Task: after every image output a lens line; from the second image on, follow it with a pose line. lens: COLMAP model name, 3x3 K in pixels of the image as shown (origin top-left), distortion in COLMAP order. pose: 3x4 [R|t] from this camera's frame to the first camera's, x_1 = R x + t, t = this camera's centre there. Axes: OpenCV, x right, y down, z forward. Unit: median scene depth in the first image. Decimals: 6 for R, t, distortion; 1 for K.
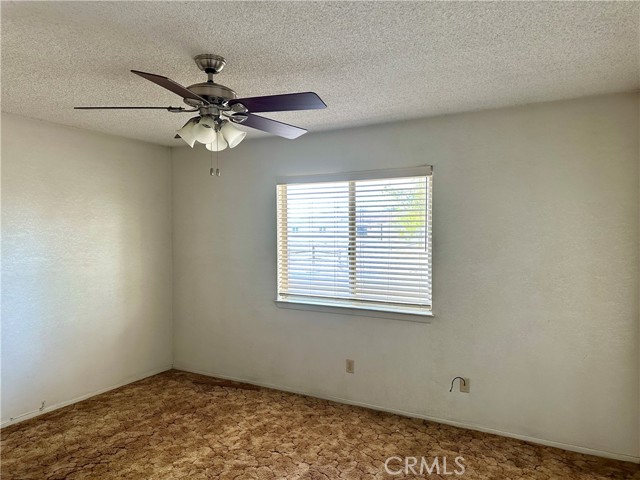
lens RADIAL K [[448.6, 0, 321.5], [0, 448.6, 238.3], [0, 0, 1]] dist [0.059624, -0.074750]
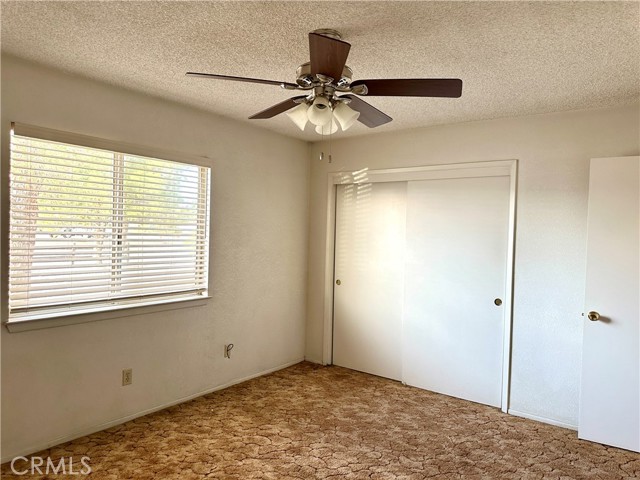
lens RADIAL K [[448.6, 0, 319.6], [0, 448.6, 241.2], [0, 0, 1]] dist [0.059624, -0.074750]
pose [[0.155842, -0.026710, 0.987421, -0.780922], [-0.019504, 0.999356, 0.030111, -0.001029], [-0.987589, -0.023951, 0.155220, 0.575484]]
